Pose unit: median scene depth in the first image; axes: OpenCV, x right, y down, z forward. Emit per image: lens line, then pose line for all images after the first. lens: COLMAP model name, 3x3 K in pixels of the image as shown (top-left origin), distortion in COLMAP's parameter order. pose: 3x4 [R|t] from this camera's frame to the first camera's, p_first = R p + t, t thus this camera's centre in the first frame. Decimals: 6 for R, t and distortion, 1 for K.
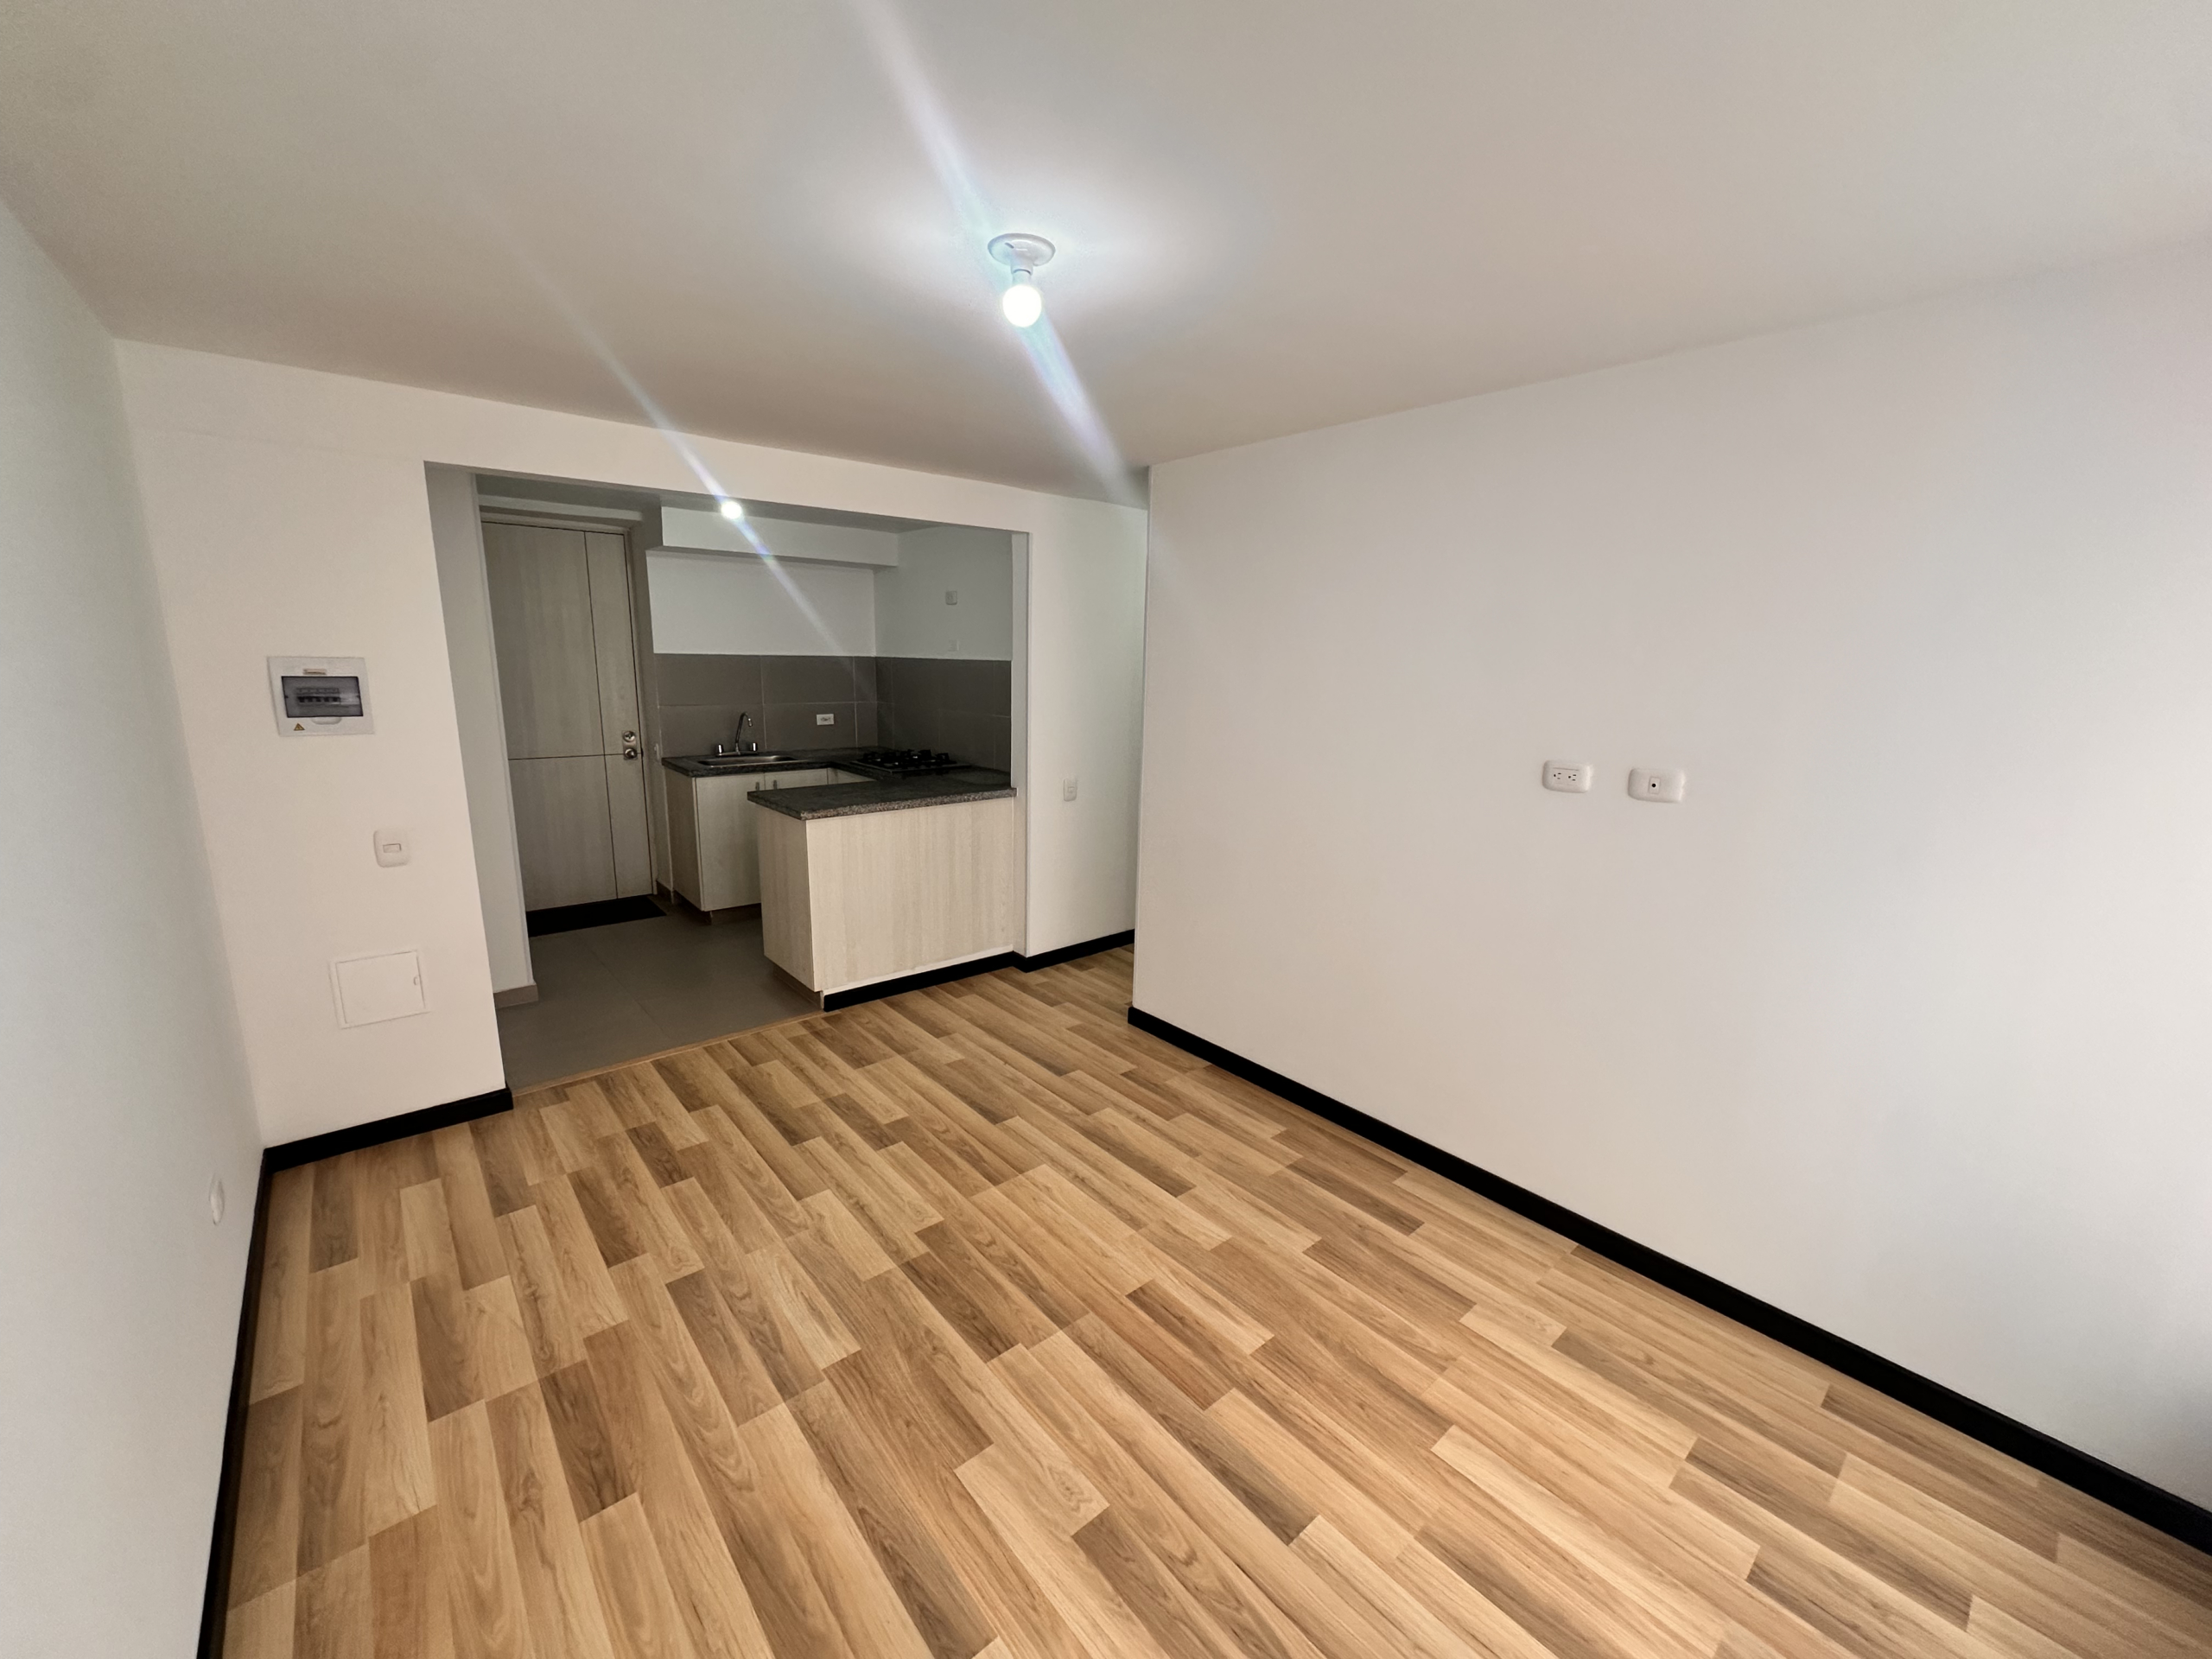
lens RADIAL K [[877.7, 0, 1105.8], [0, 877.7, 831.6], [0, 0, 1]] dist [-0.005881, 0.001664]
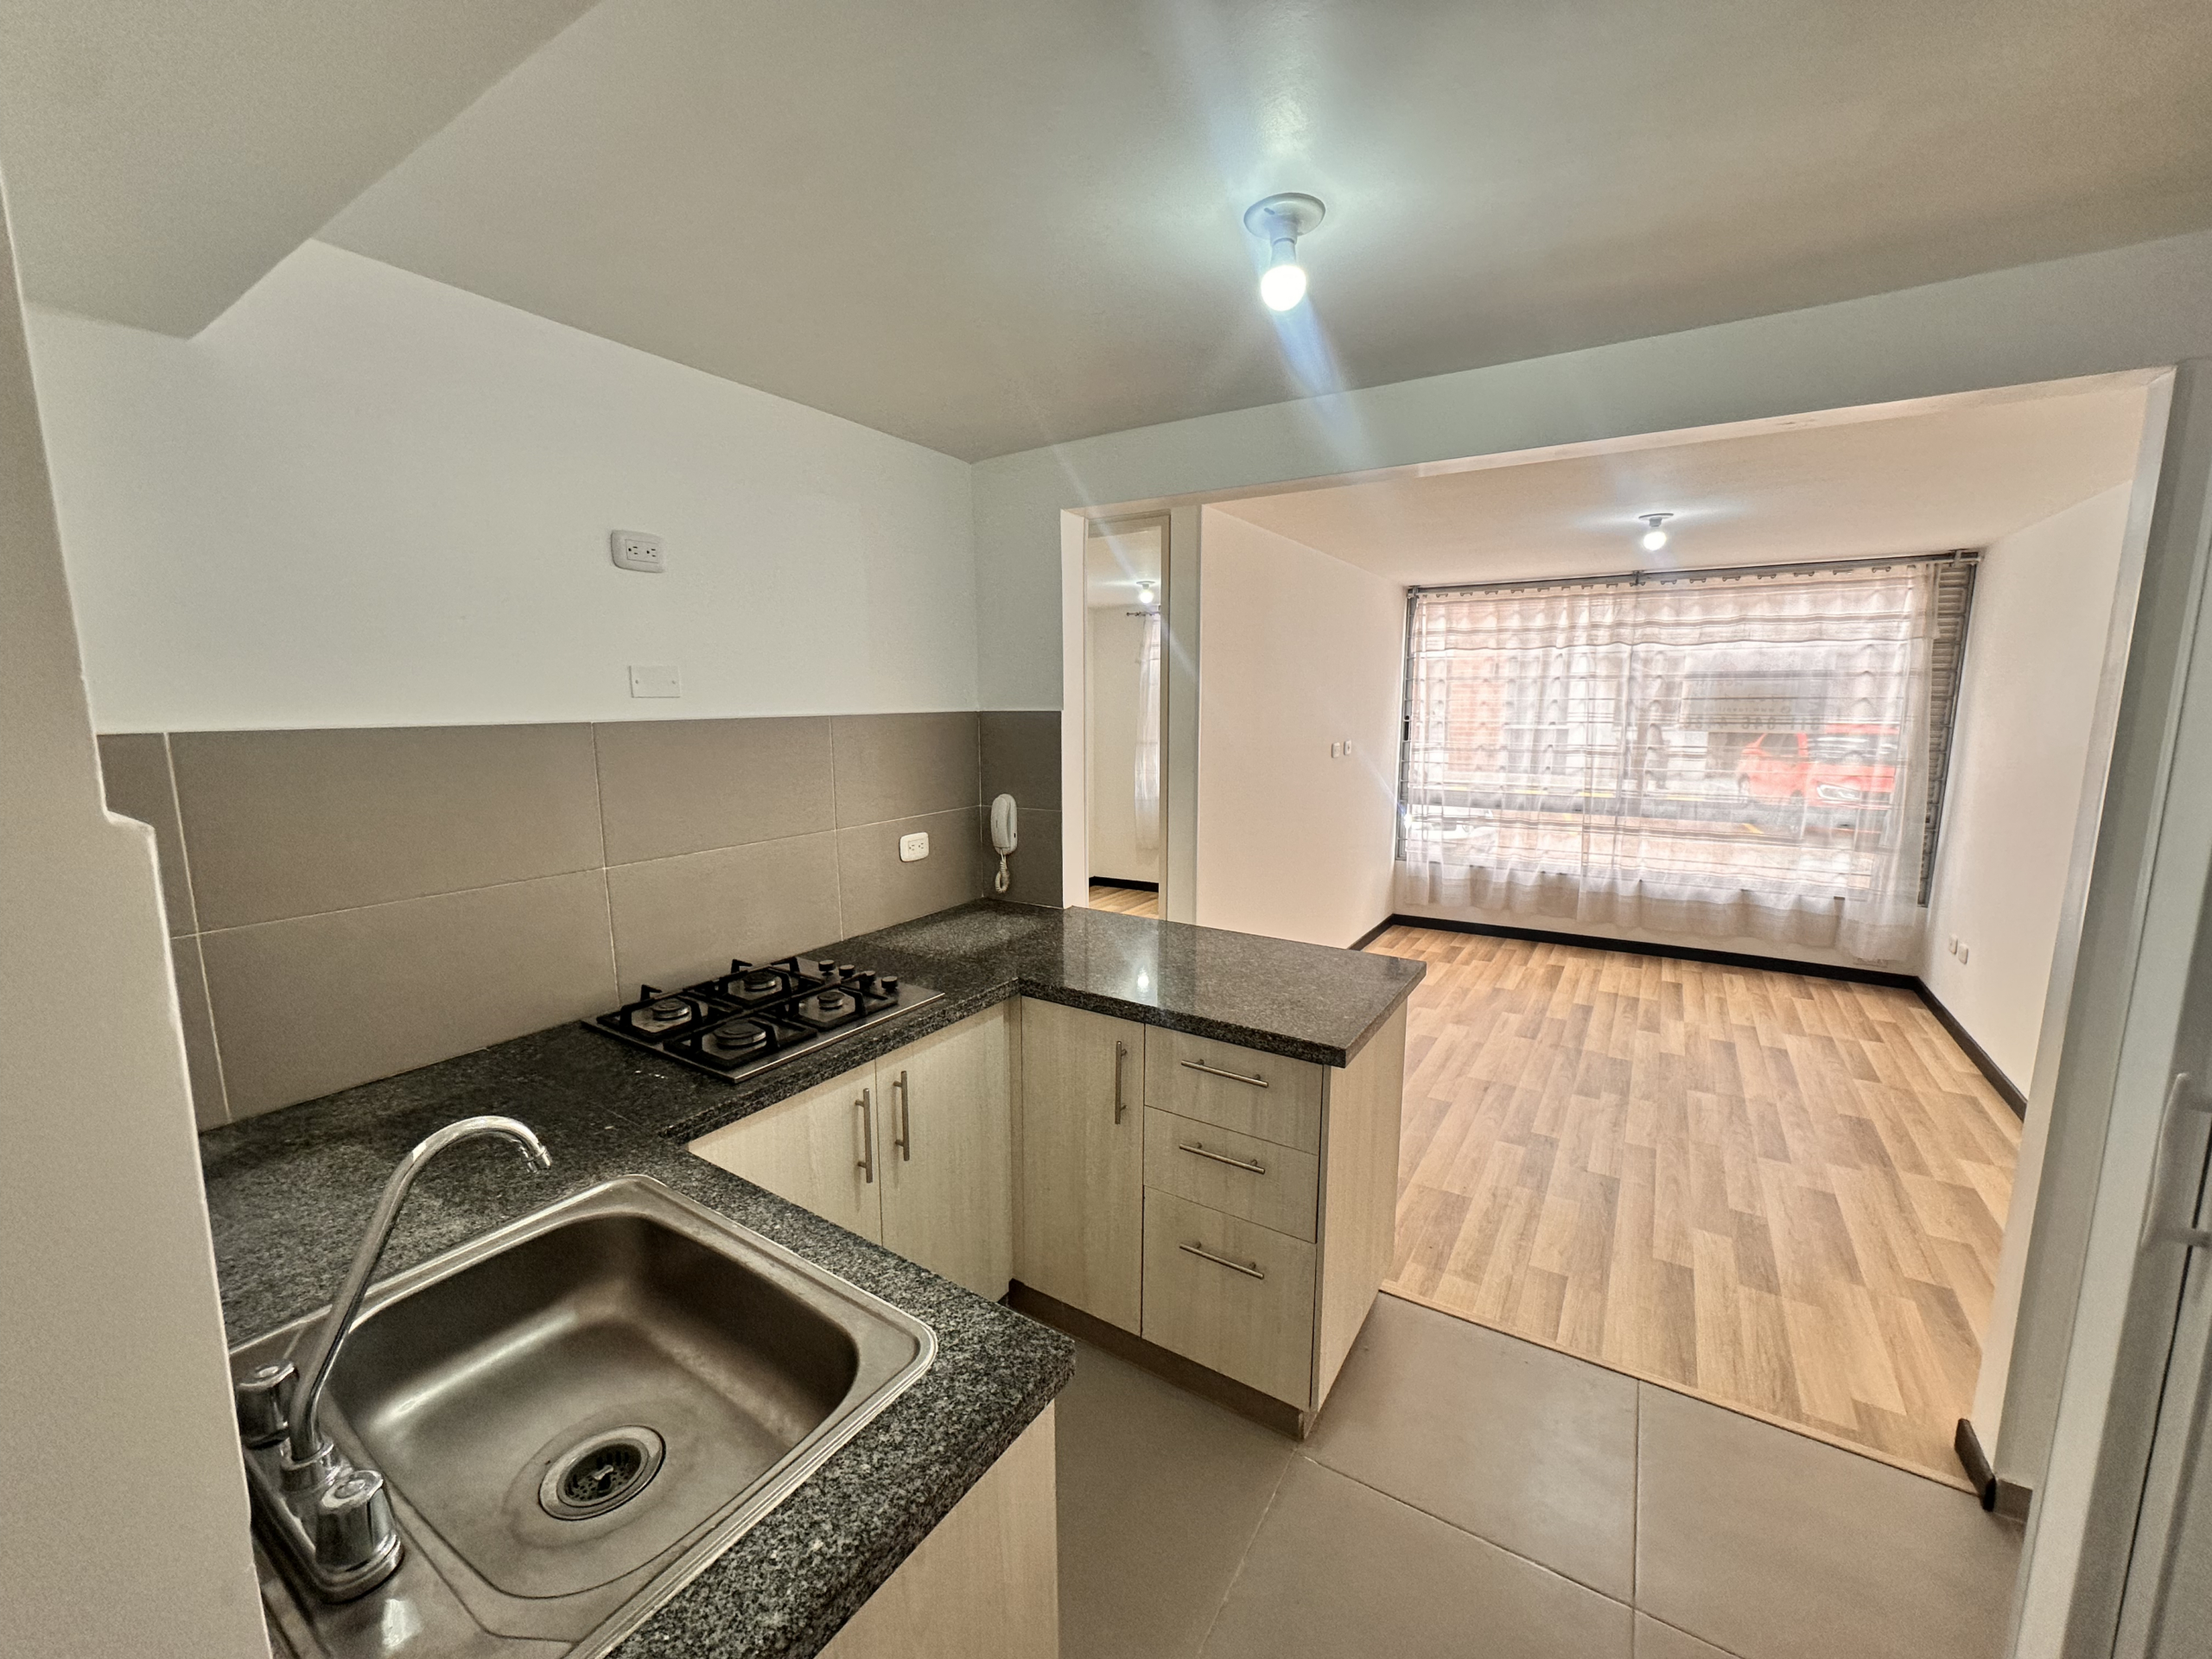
lens RADIAL K [[877.7, 0, 1104.6], [0, 877.7, 833.4], [0, 0, 1]] dist [-0.005881, 0.001664]
pose [[-0.288572, -0.165055, 0.943124, -1.048642], [0.187860, 0.956122, 0.224810, -0.357285], [-0.938848, 0.242049, -0.244903, 1.665441]]
